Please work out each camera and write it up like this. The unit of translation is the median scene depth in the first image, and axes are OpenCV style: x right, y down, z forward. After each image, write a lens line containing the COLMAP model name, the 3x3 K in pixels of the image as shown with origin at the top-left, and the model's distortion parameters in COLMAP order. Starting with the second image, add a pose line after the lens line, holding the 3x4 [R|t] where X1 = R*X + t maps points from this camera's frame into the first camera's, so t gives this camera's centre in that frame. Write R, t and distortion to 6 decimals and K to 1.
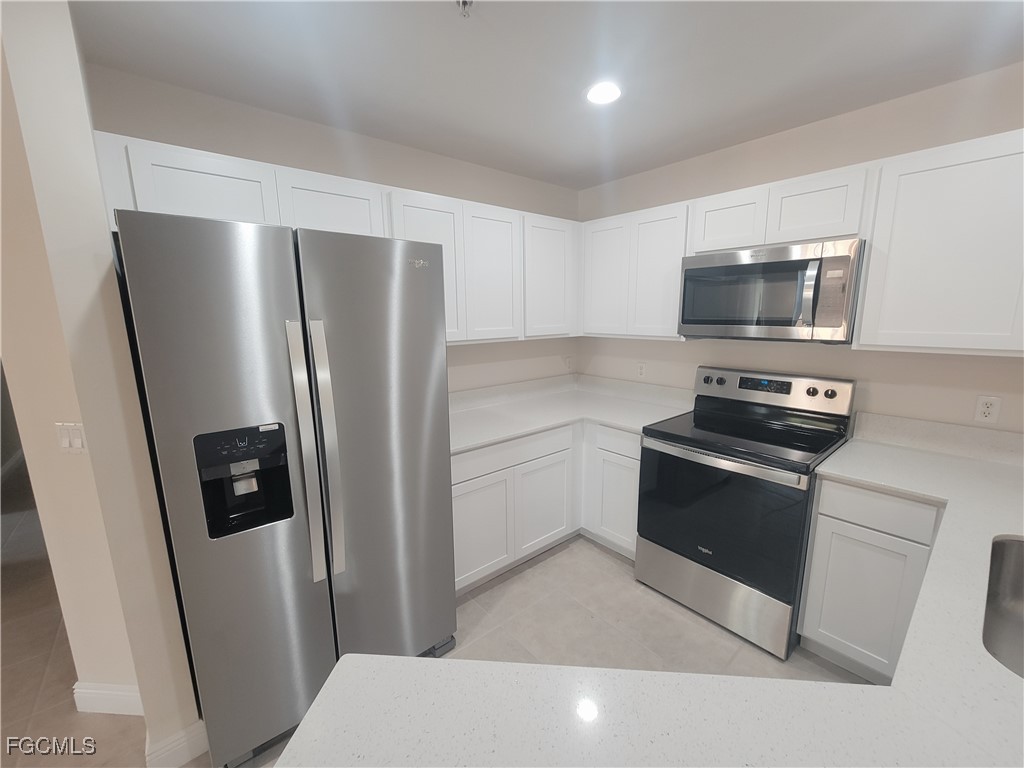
lens RADIAL K [[414.5, 0, 513.8], [0, 414.5, 387.3], [0, 0, 1]] dist [0.001976, 0.000363]
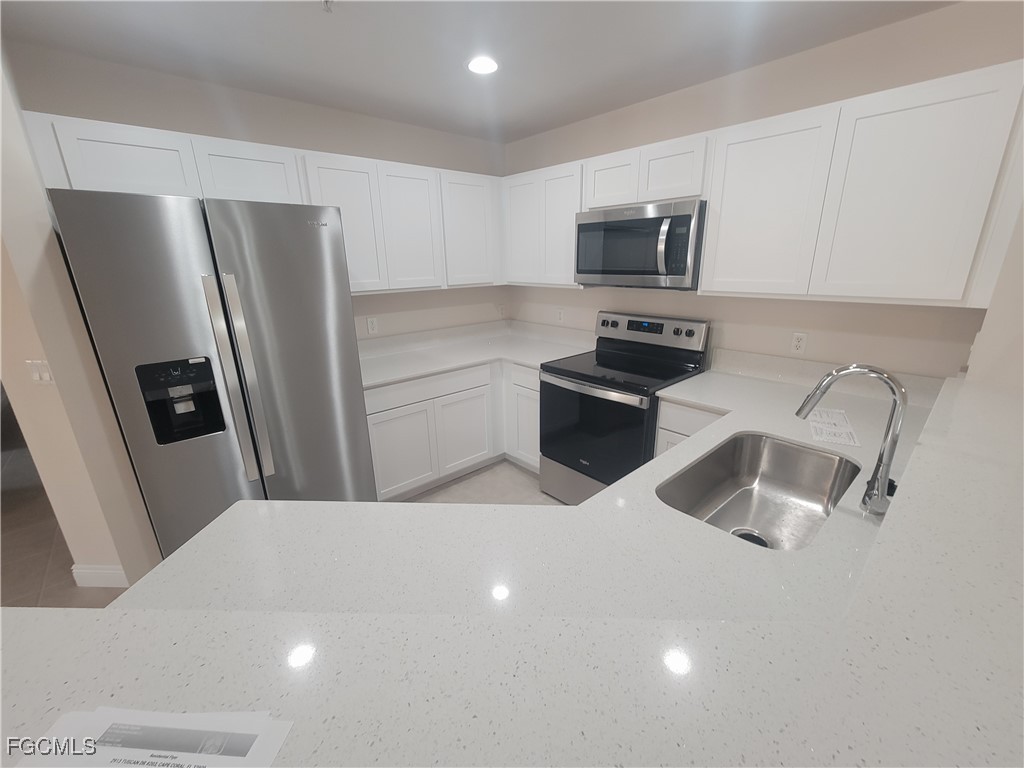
lens RADIAL K [[414.5, 0, 510.6], [0, 414.5, 385.4], [0, 0, 1]] dist [0.001976, 0.000363]
pose [[0.999674, -0.012776, 0.022098, 0.219405], [0.010137, 0.993238, 0.115654, 0.022527], [-0.023426, -0.115392, 0.993044, -0.190684]]
